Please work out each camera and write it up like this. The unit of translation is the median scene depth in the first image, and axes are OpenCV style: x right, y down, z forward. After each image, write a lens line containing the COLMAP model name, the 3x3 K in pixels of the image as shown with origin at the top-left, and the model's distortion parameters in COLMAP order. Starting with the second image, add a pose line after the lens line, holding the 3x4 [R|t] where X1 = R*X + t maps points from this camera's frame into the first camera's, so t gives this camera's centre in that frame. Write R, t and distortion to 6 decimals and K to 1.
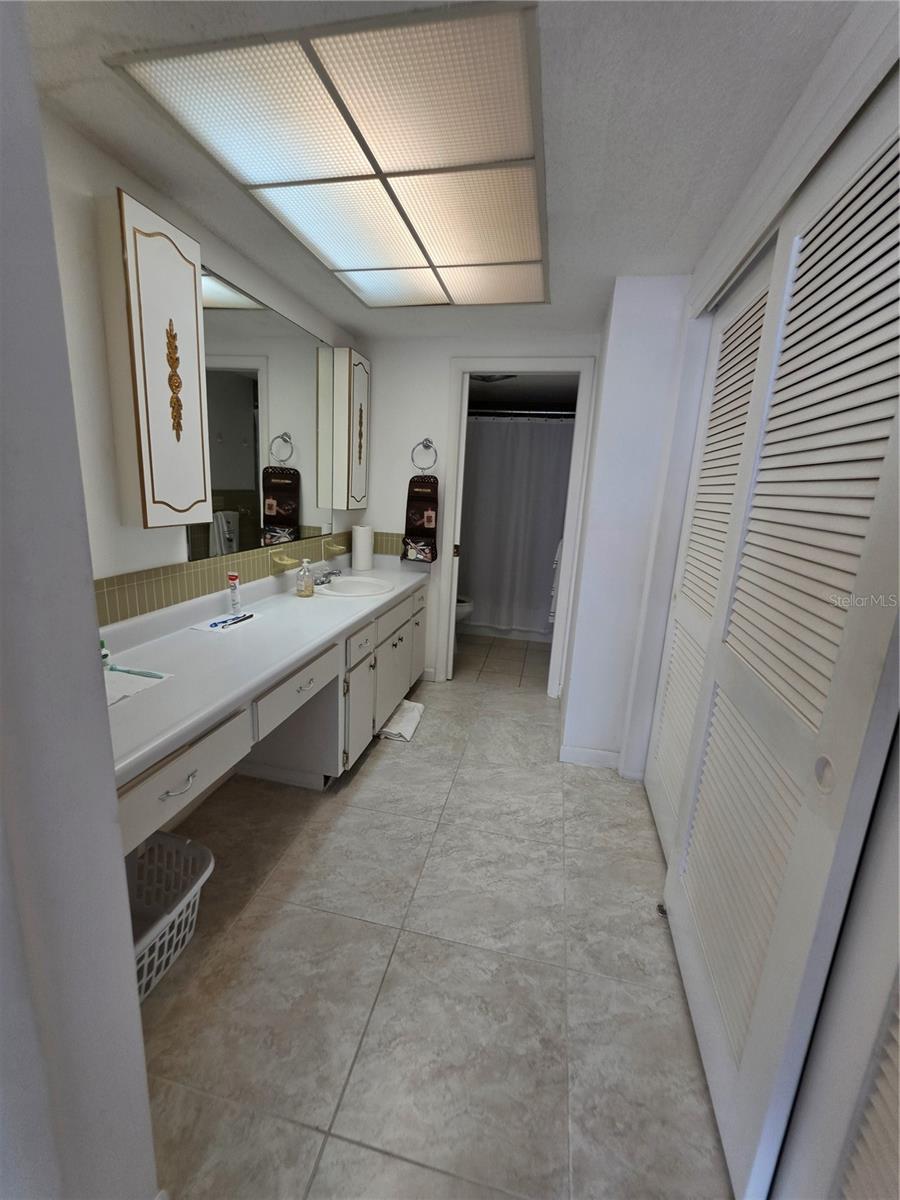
lens RADIAL K [[479.5, 0, 450.0], [0, 479.5, 600.0], [0, 0, 1]] dist [0.000862, 0.000505]
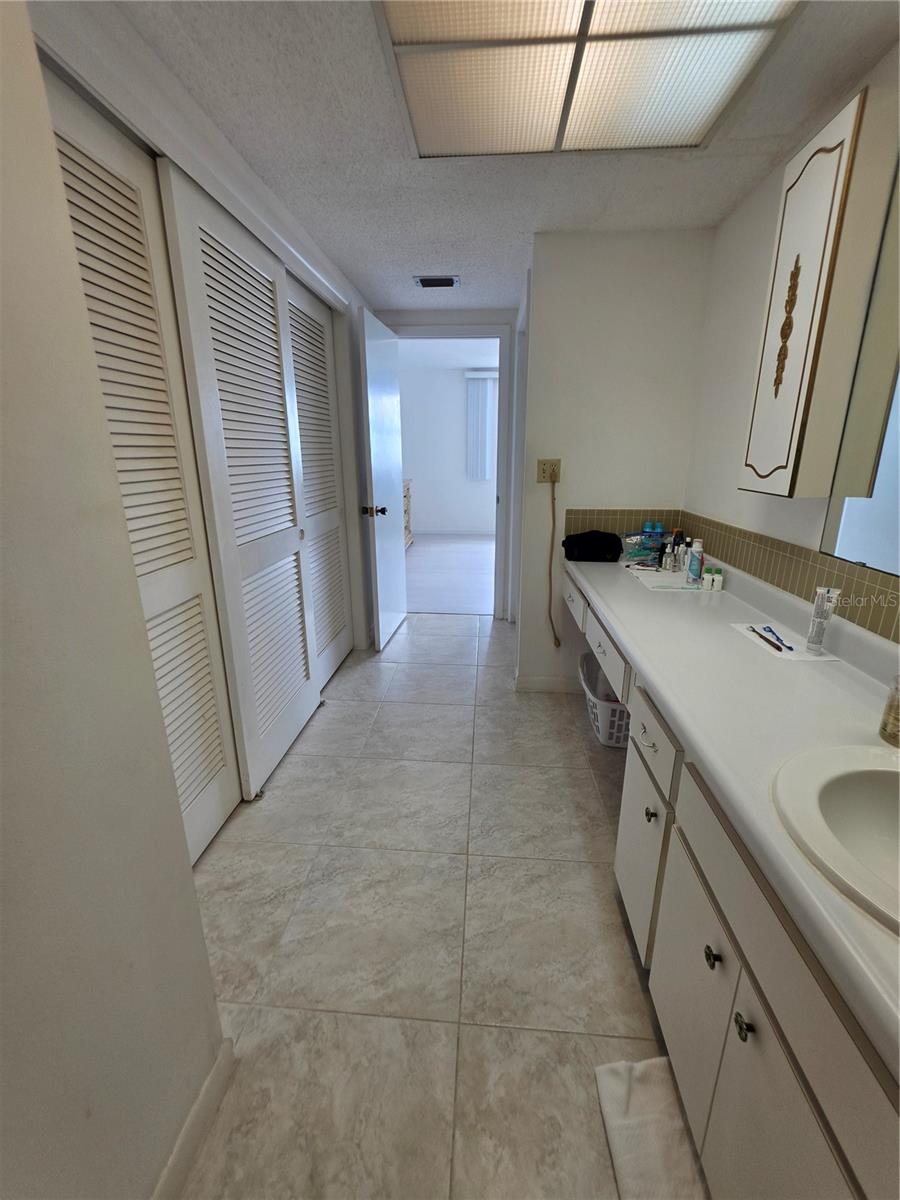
lens RADIAL K [[479.5, 0, 450.0], [0, 479.5, 600.0], [0, 0, 1]] dist [0.000862, 0.000505]
pose [[-0.989404, -0.006321, -0.145052, 0.134198], [-0.078917, 0.861999, 0.500730, -0.335211], [0.121869, 0.506871, -0.853364, 1.555102]]
